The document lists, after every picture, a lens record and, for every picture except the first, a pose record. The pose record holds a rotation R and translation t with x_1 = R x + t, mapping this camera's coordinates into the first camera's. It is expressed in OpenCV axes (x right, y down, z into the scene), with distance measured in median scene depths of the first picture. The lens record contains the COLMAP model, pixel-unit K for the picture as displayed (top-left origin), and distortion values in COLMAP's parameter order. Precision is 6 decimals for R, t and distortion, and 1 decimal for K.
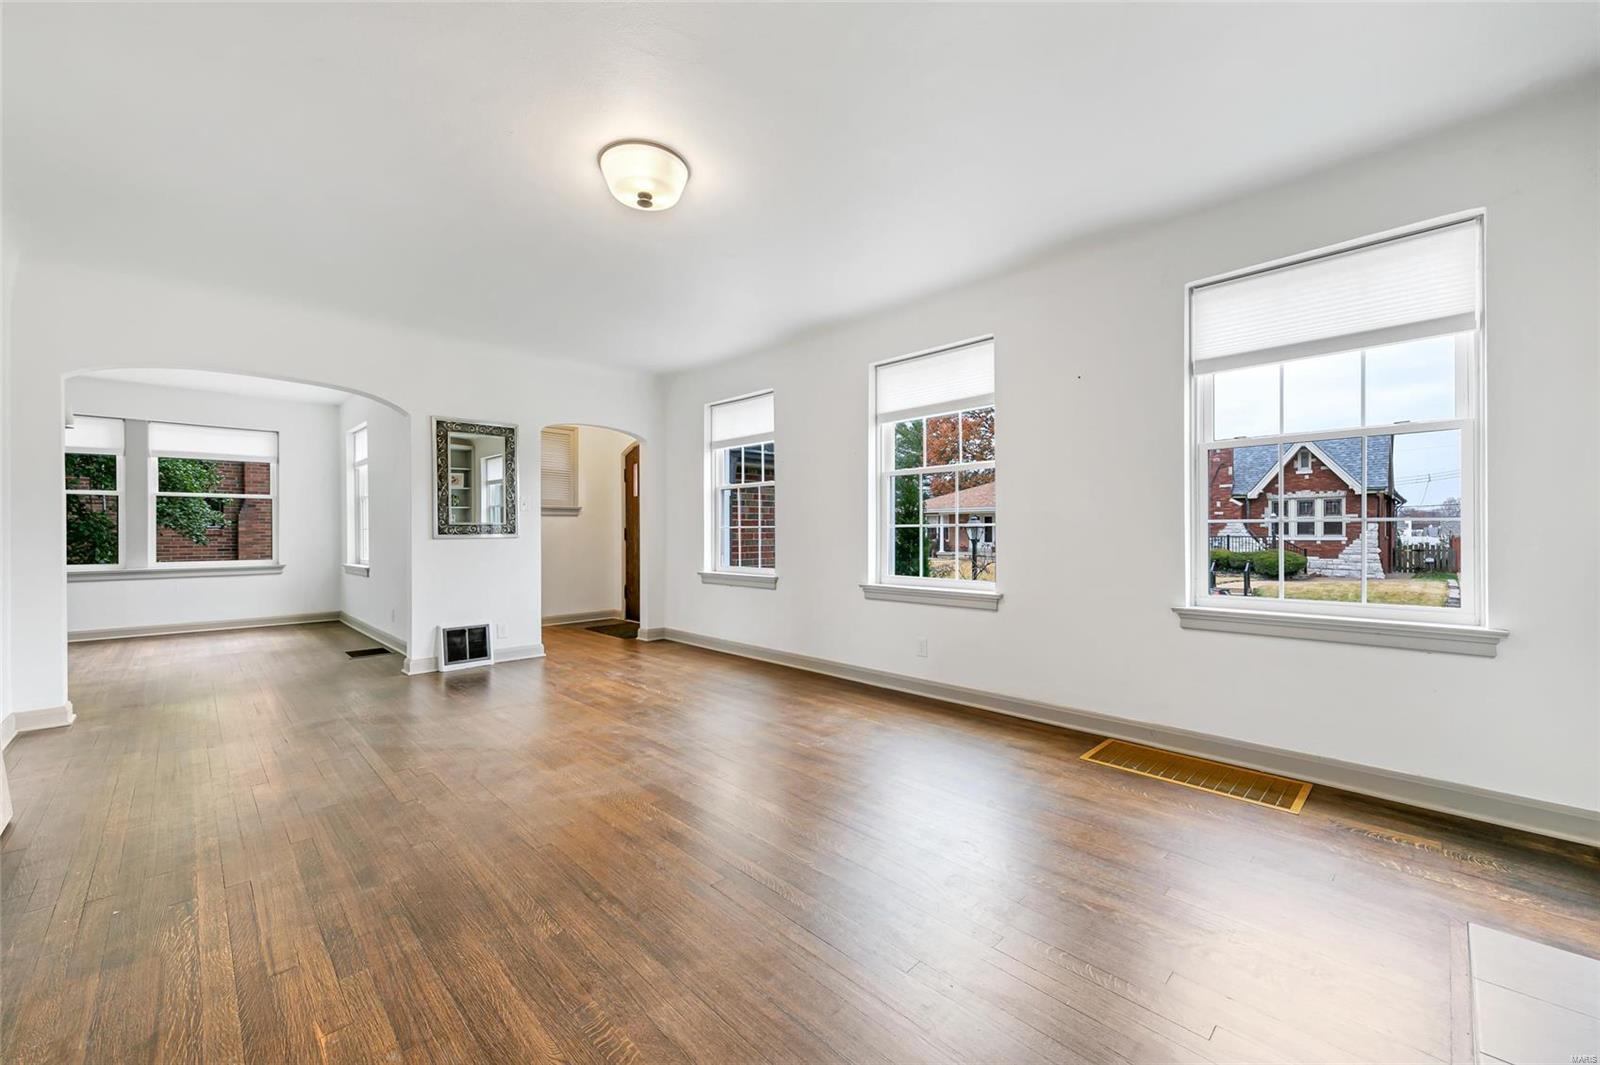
lens RADIAL K [[629.8, 0, 797.4], [0, 629.8, 532.9], [0, 0, 1]] dist [0.009956, -0.000036]
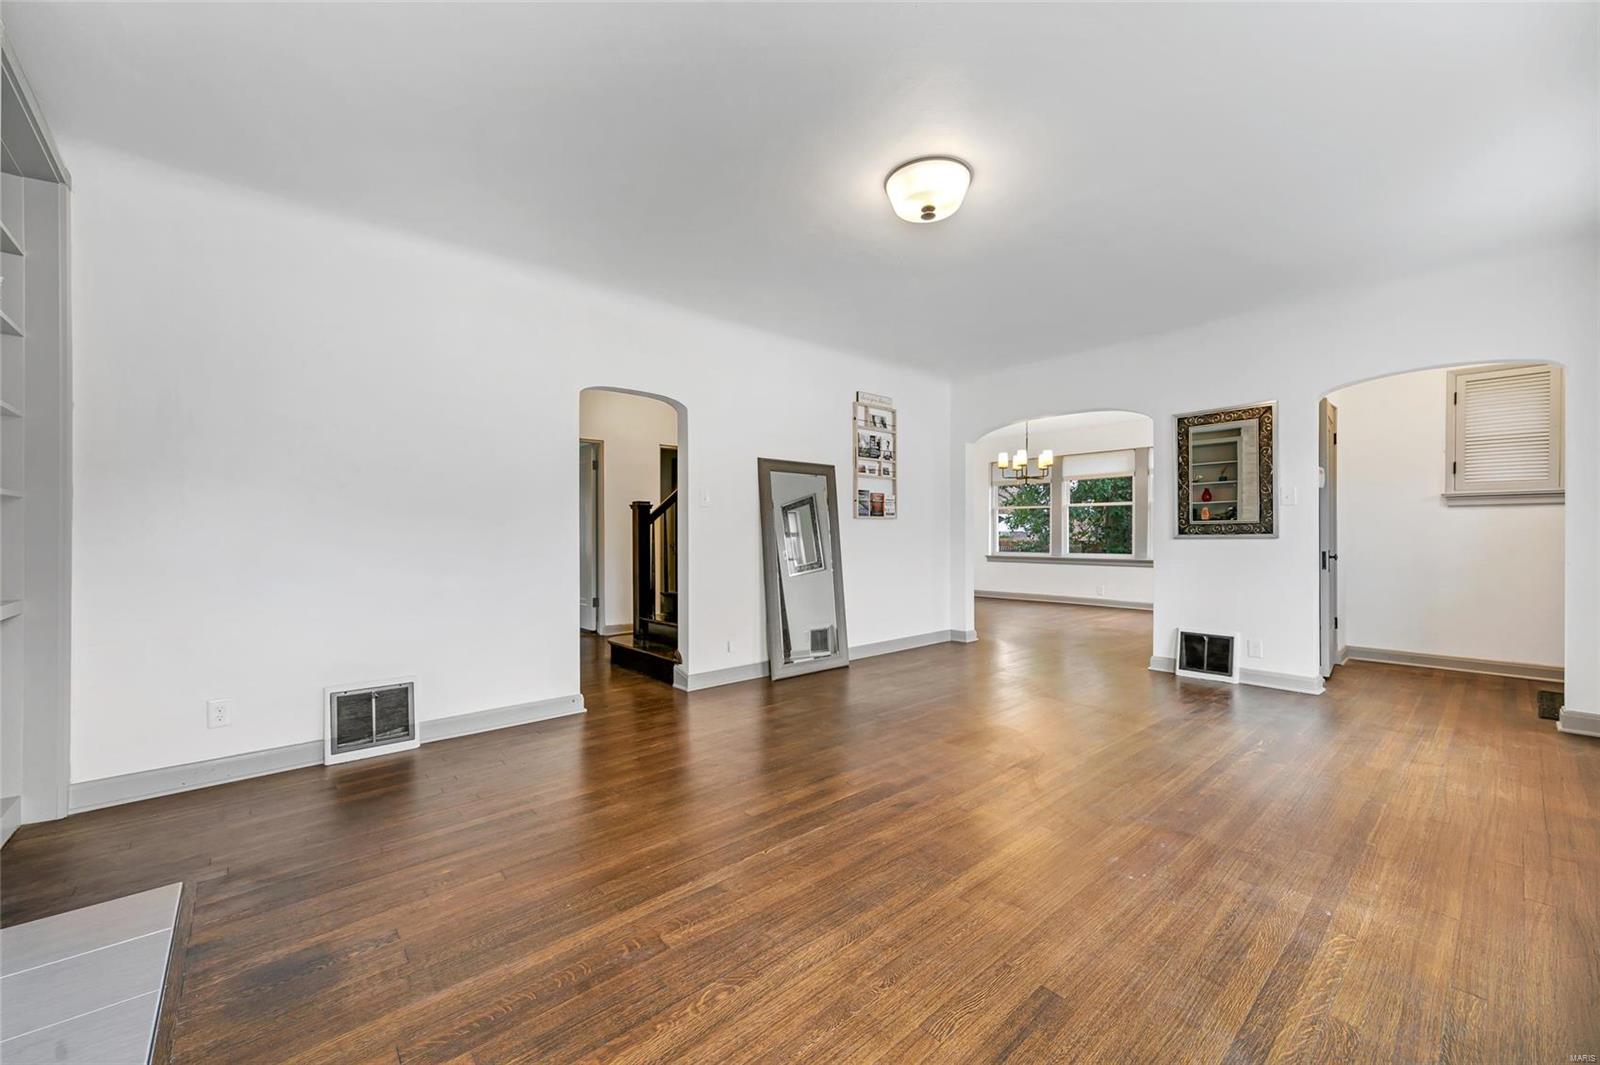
lens RADIAL K [[629.8, 0, 797.4], [0, 629.8, 532.9], [0, 0, 1]] dist [0.009956, -0.000036]
pose [[-0.047384, 0.001423, -0.998876, 0.435965], [-0.000418, 0.999999, 0.001444, -0.001186], [0.998877, 0.000486, -0.047383, 0.455566]]
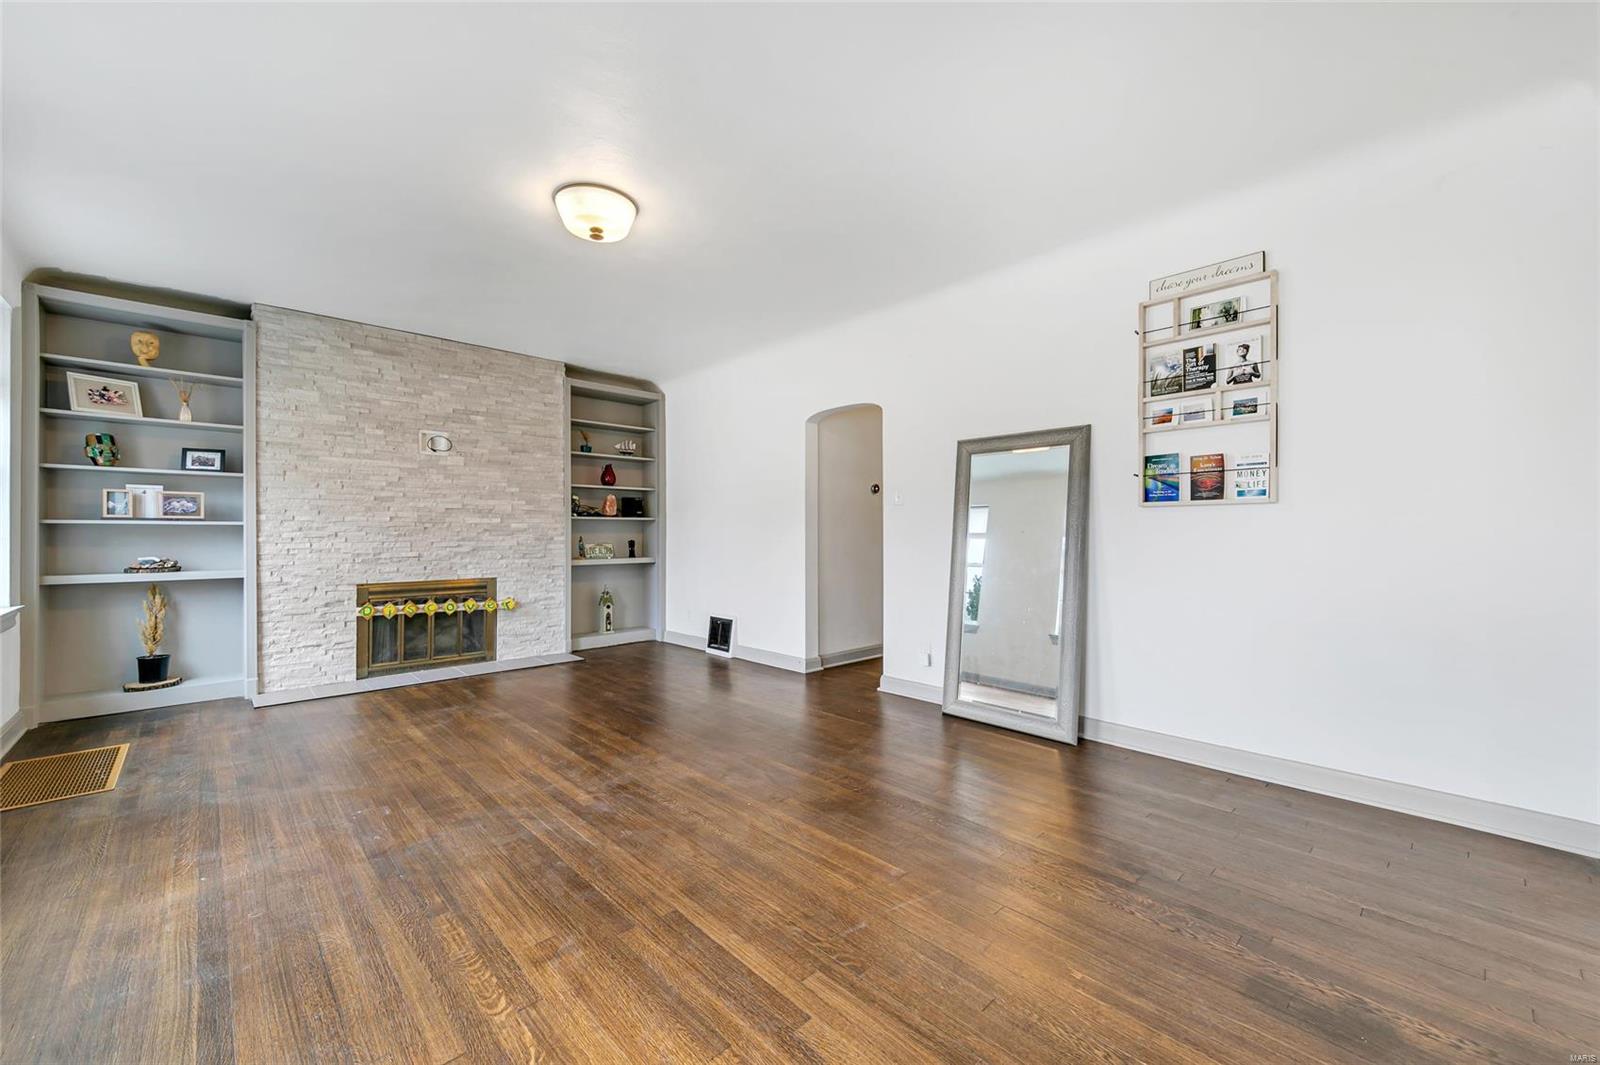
lens RADIAL K [[629.8, 0, 797.4], [0, 629.8, 532.9], [0, 0, 1]] dist [0.009956, -0.000036]
pose [[-0.999821, 0.006262, 0.017829, -0.329846], [0.006241, 0.999980, -0.001261, -0.000060], [-0.017836, -0.001150, -0.999840, 1.141744]]
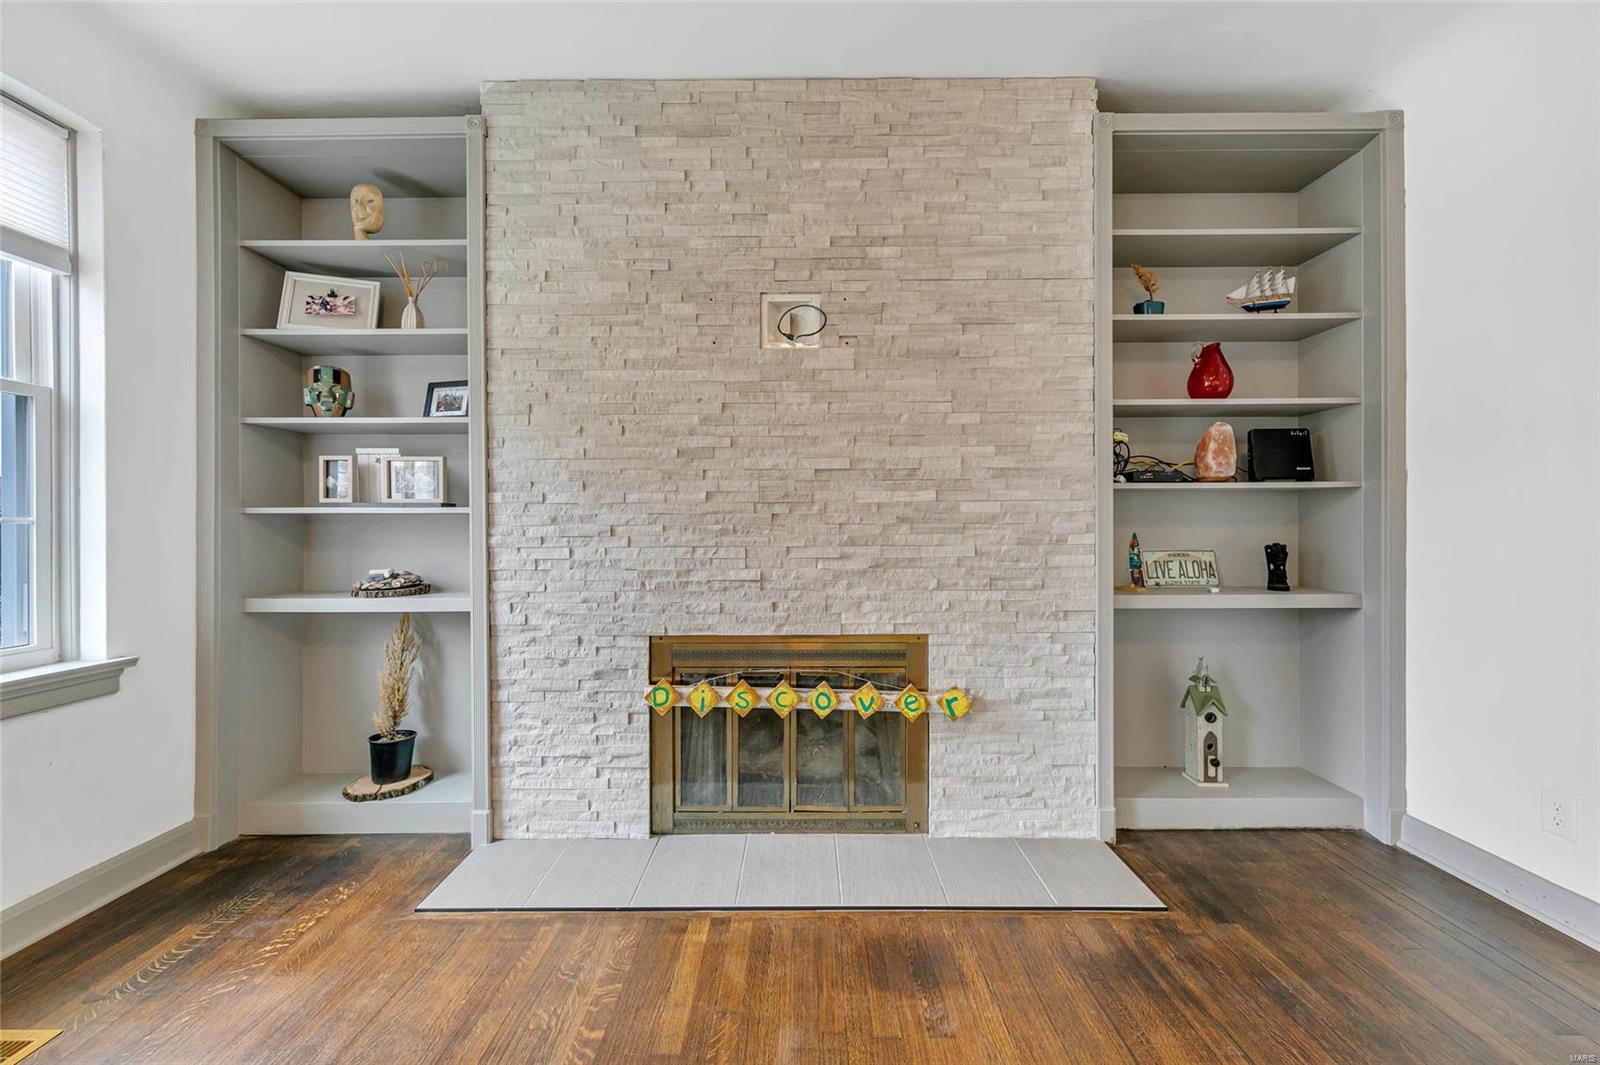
lens RADIAL K [[632.9, 0, 796.3], [0, 632.9, 534.8], [0, 0, 1]] dist [0.007751, -0.000024]
pose [[-0.713038, 0.005098, 0.701107, -0.046139], [0.008265, 0.999965, 0.001134, 0.000412], [-0.701076, 0.006603, -0.713056, 0.461444]]
